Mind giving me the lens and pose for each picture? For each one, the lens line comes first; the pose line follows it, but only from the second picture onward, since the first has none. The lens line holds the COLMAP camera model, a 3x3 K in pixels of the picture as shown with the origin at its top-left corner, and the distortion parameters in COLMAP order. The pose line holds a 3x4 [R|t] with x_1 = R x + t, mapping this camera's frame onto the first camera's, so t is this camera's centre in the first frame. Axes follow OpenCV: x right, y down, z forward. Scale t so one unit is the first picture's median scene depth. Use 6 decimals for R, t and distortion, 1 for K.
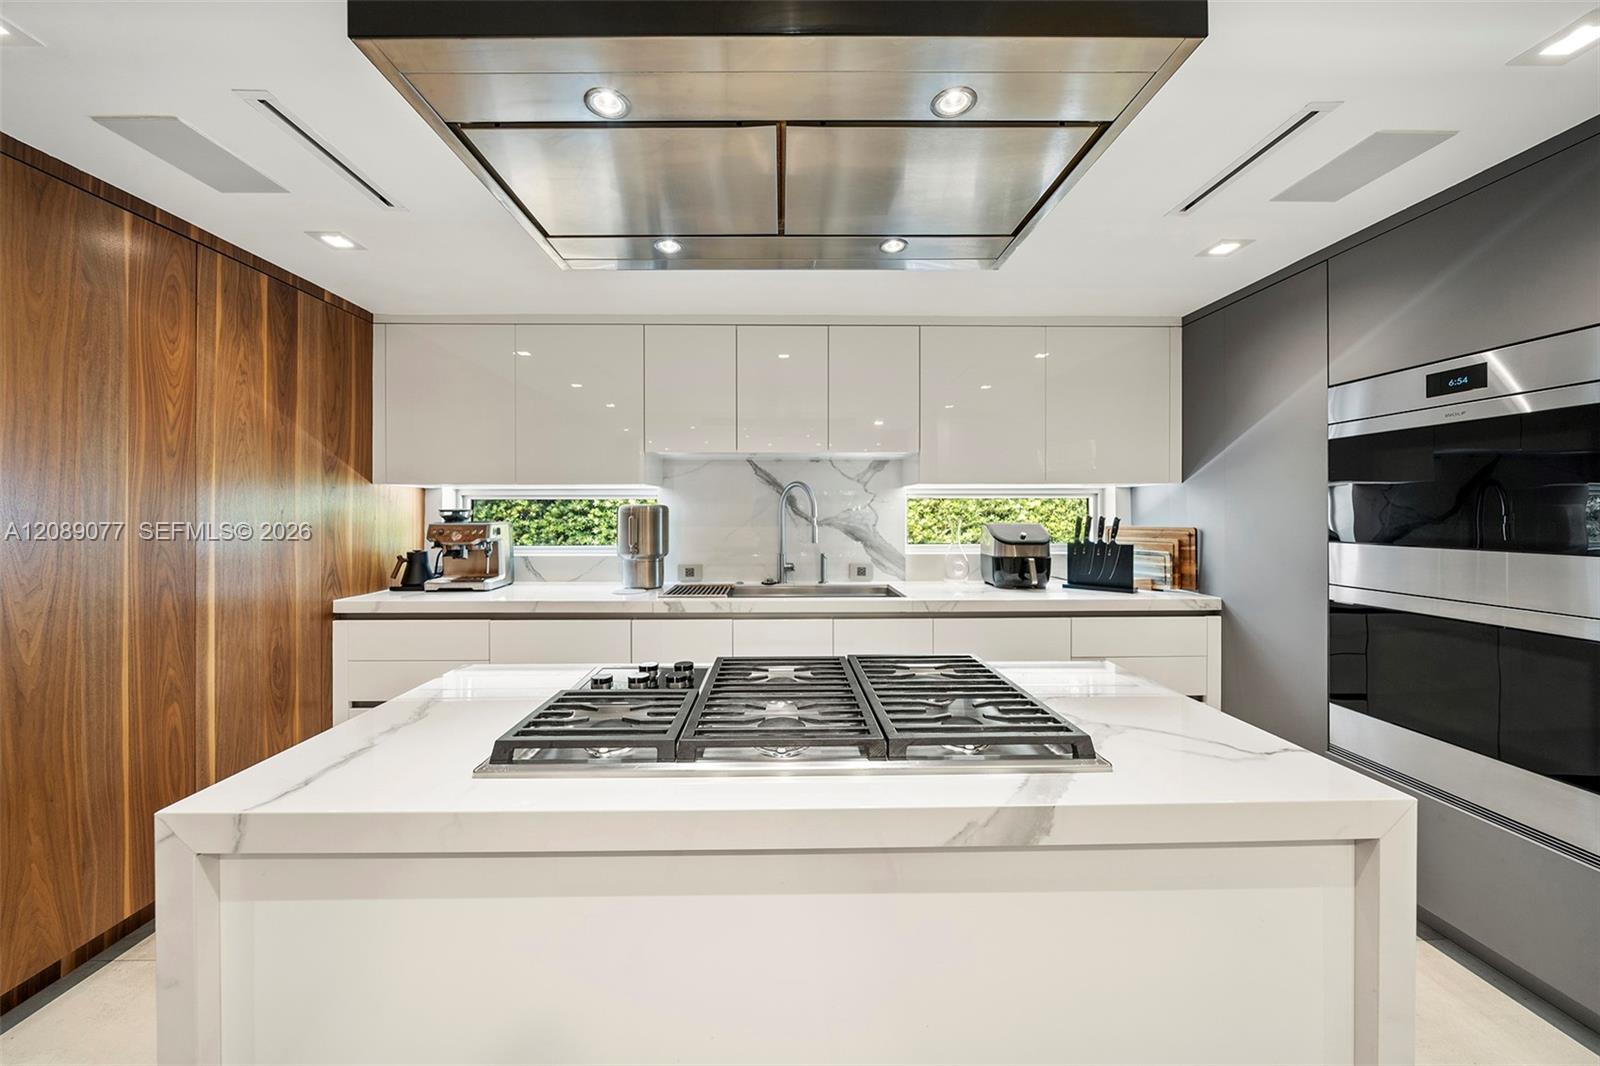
lens RADIAL K [[558.6, 0, 794.4], [0, 558.6, 516.5], [0, 0, 1]] dist [-0.004230, 0.001333]
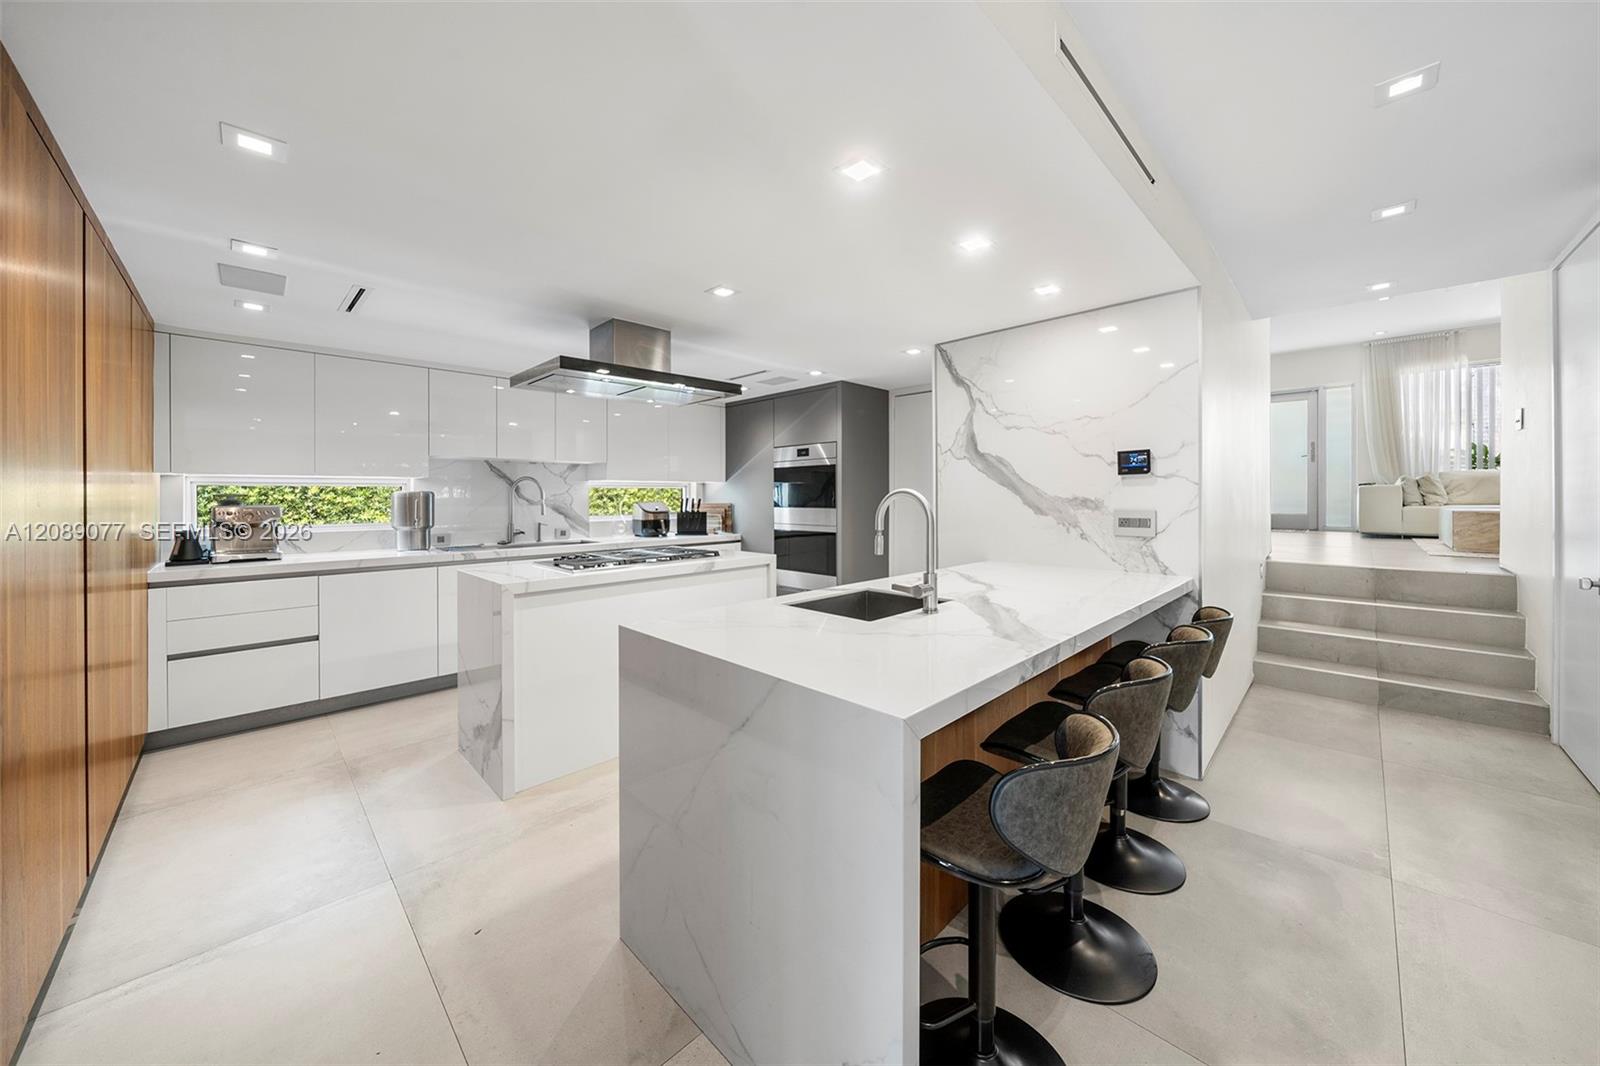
lens RADIAL K [[558.6, 0, 792.3], [0, 558.6, 495.6], [0, 0, 1]] dist [-0.004230, 0.001333]
pose [[0.726174, -0.000962, 0.687510, -0.572838], [0.006851, 0.999959, -0.005837, 0.004724], [-0.687476, 0.008949, 0.726152, -0.705746]]
